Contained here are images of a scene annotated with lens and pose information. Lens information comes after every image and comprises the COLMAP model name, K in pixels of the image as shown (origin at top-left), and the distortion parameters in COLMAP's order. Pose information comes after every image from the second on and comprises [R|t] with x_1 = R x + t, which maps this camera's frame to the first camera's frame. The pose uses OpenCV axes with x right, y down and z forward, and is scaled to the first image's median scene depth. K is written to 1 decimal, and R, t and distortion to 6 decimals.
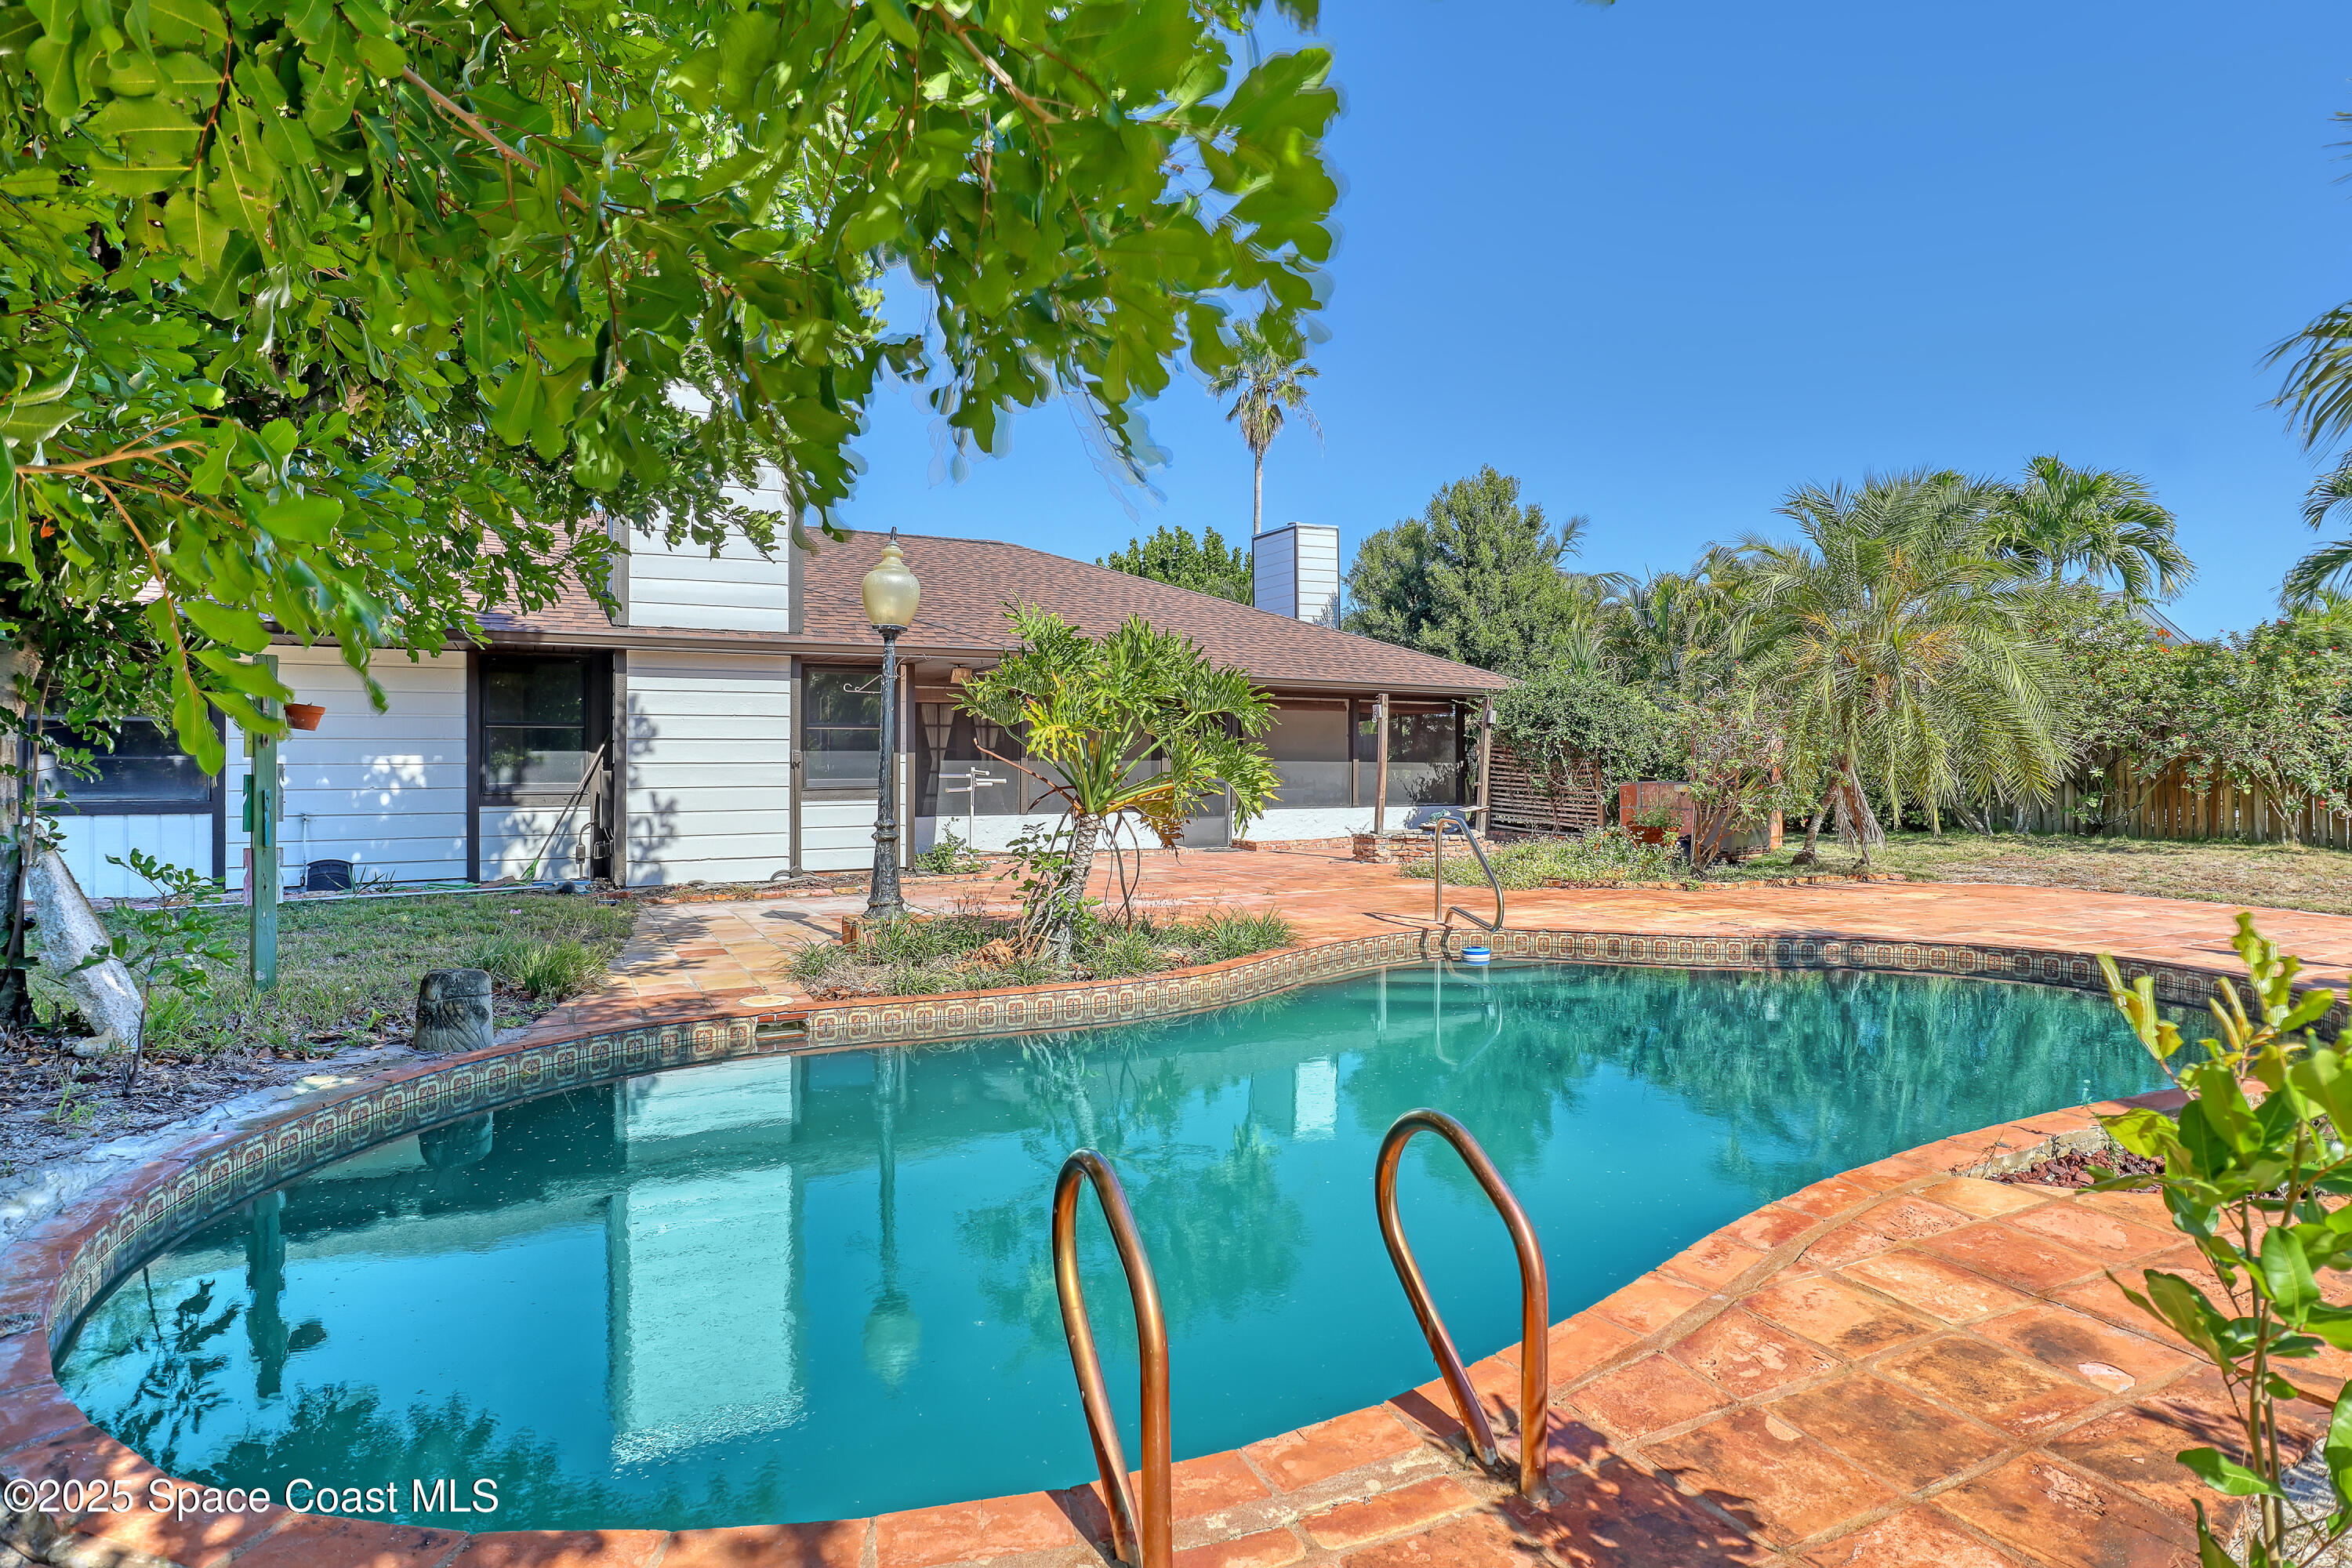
lens RADIAL K [[1211.6, 0, 1176.8], [0, 1211.6, 782.6], [0, 0, 1]] dist [-0.021580, 0.002093]
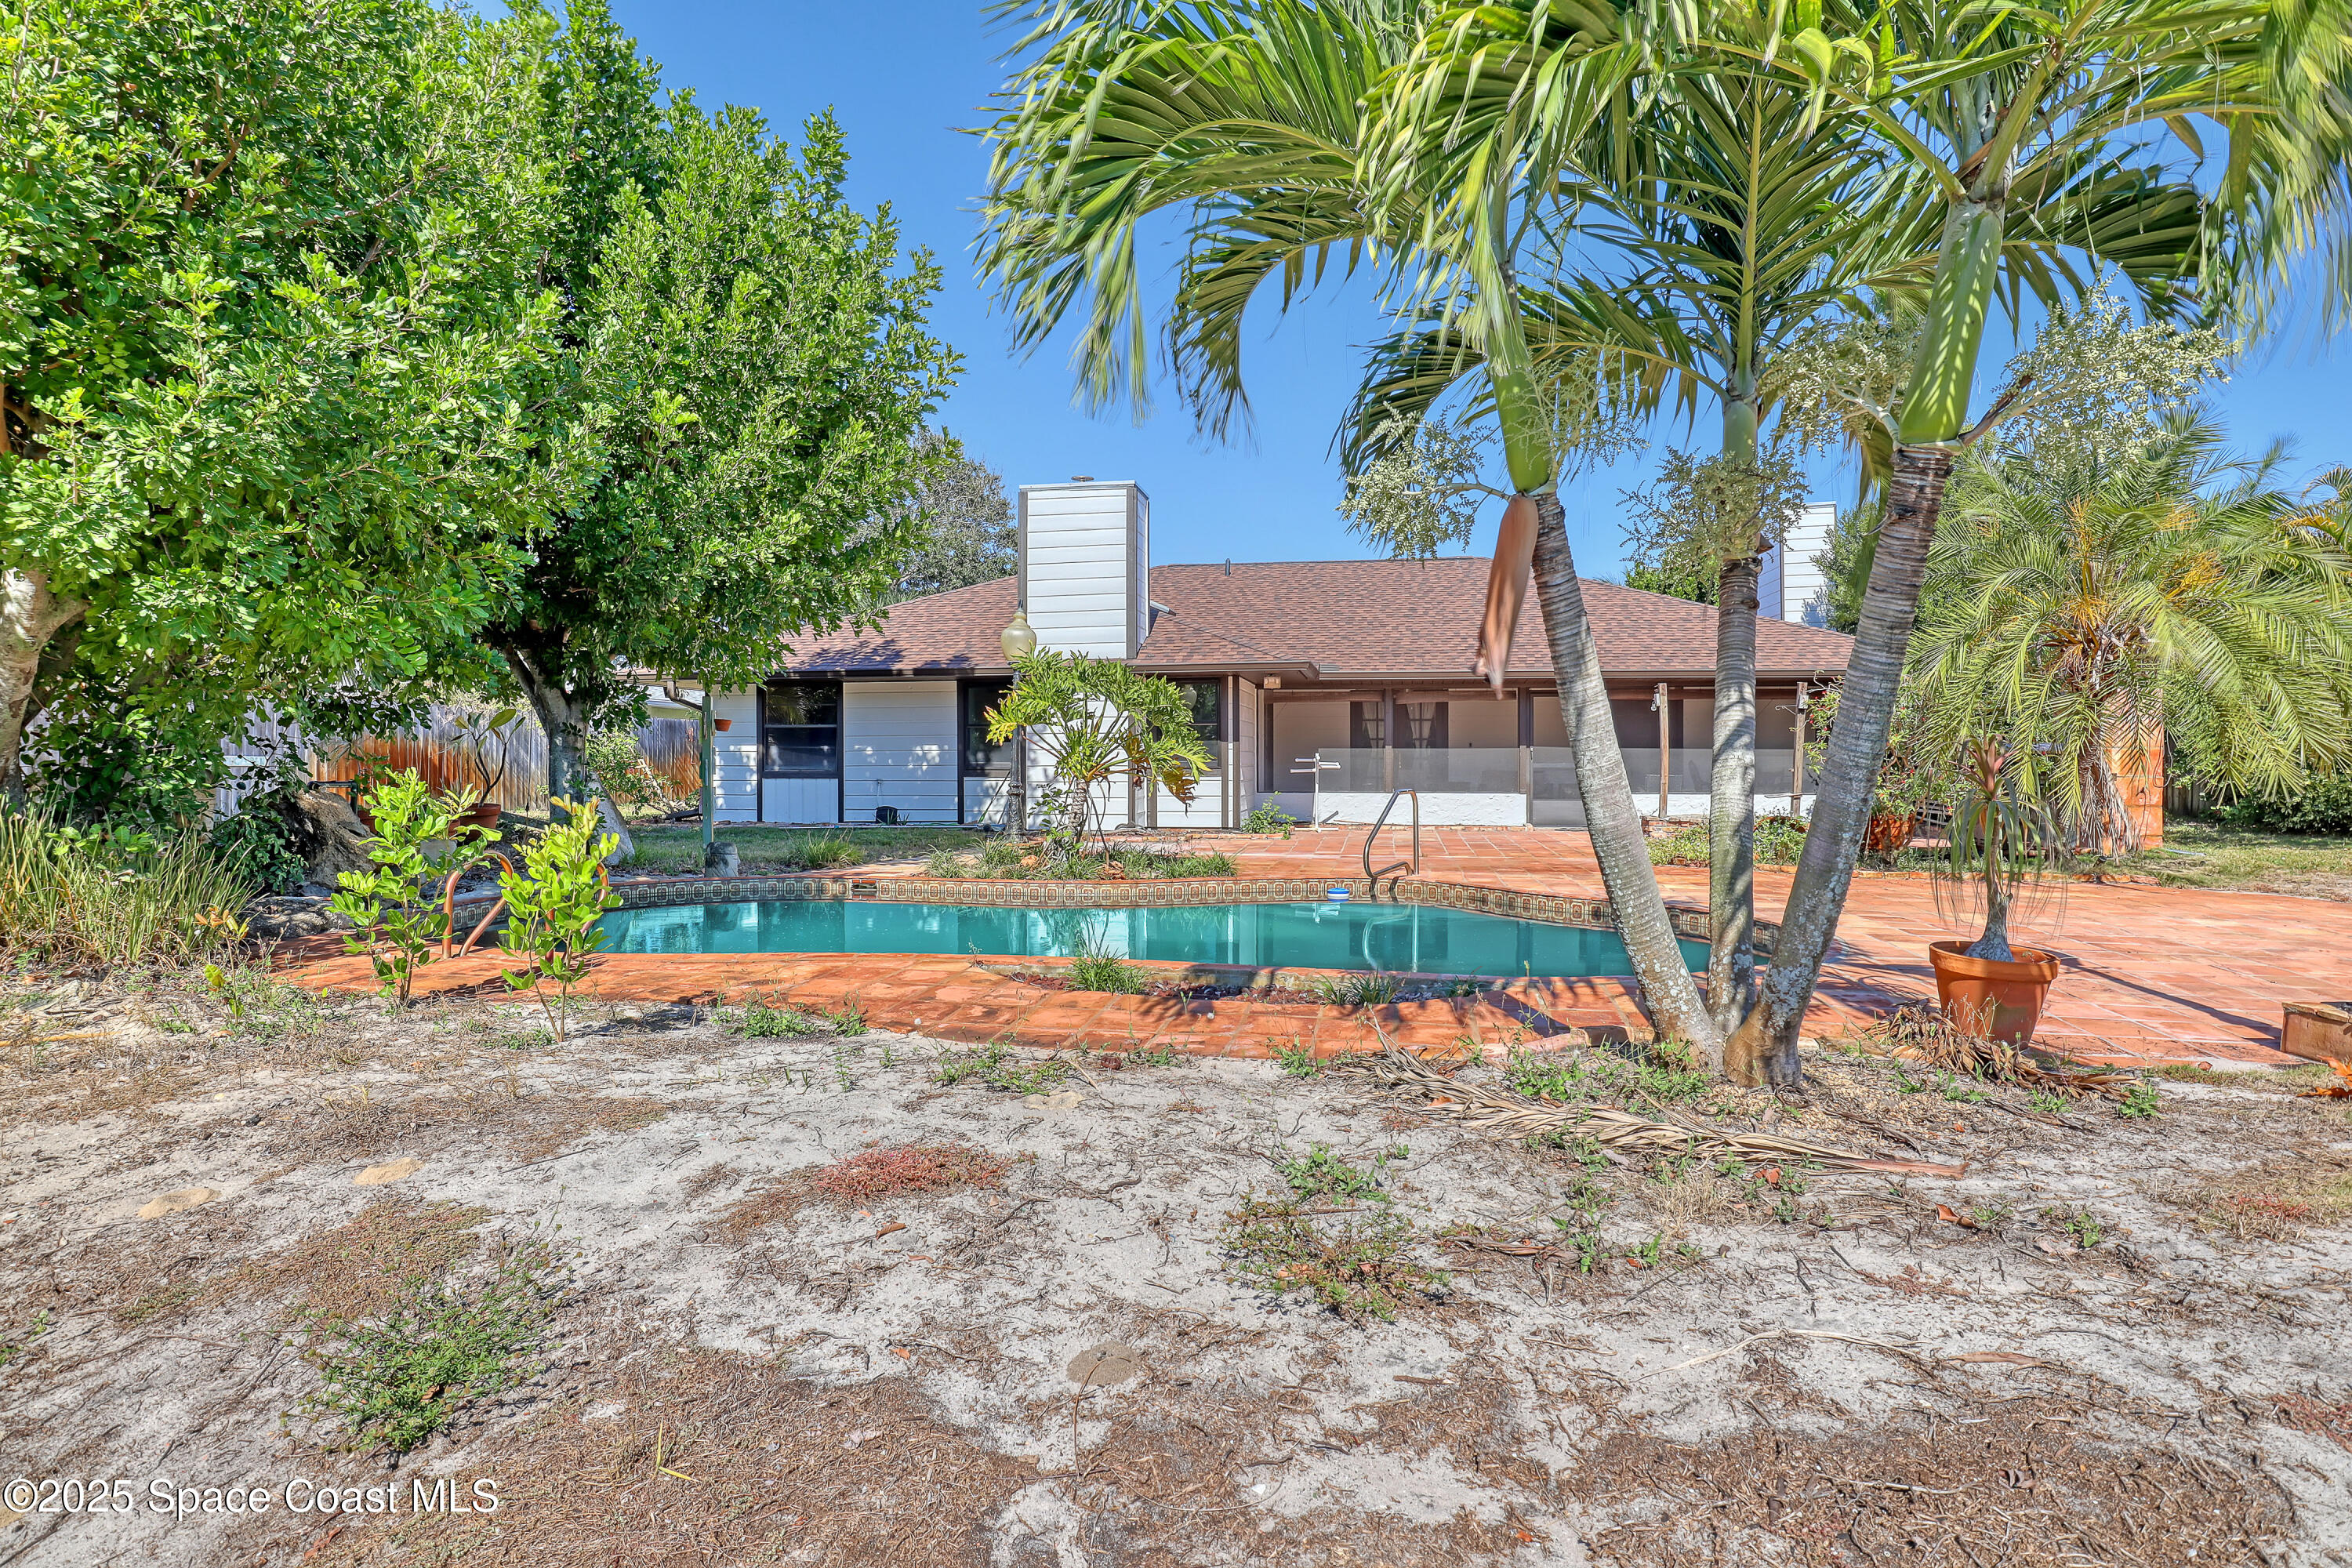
lens RADIAL K [[1211.6, 0, 1163.3], [0, 1211.6, 783.9], [0, 0, 1]] dist [-0.021580, 0.002093]
pose [[0.778572, 0.014377, -0.627390, 0.625452], [-0.014211, 0.999885, 0.005278, 0.017293], [0.627394, 0.004806, 0.778687, -0.080915]]
